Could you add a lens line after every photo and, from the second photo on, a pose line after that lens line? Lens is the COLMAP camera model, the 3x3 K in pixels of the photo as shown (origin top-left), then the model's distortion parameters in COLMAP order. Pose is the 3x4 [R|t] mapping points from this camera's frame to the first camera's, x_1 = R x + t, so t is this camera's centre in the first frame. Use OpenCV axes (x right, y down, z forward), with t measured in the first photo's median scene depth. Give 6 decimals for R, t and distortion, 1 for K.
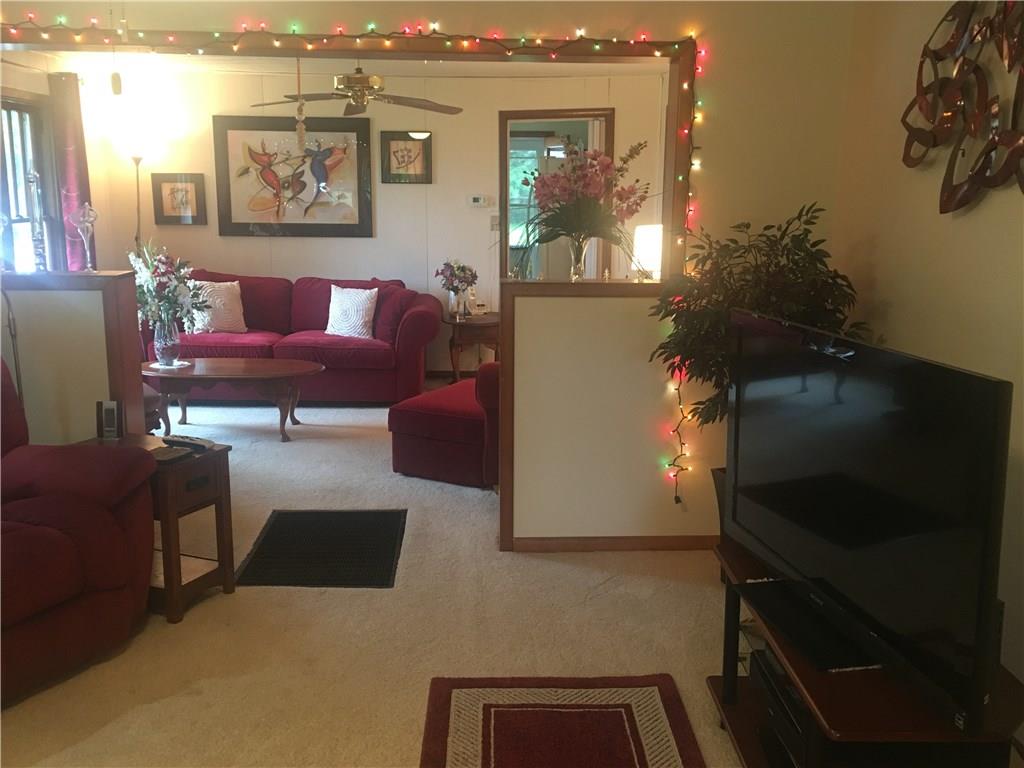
lens RADIAL K [[968.8, 0, 512.7], [0, 968.8, 384.0], [0, 0, 1]] dist [0.050218, 0.000000]
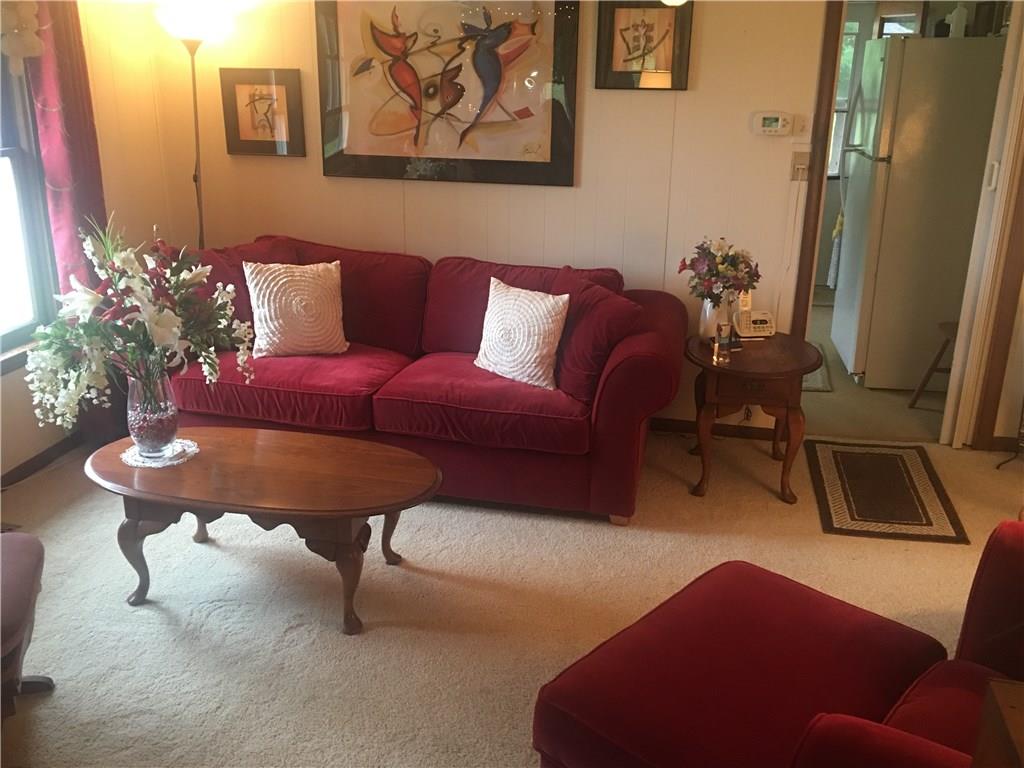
lens RADIAL K [[968.8, 0, 510.0], [0, 968.8, 382.9], [0, 0, 1]] dist [0.050218, 0.000000]
pose [[0.969090, 0.083386, -0.232189, -0.039173], [-0.055195, 0.990573, 0.125375, -0.108316], [0.240455, -0.108684, 0.964556, 0.438369]]
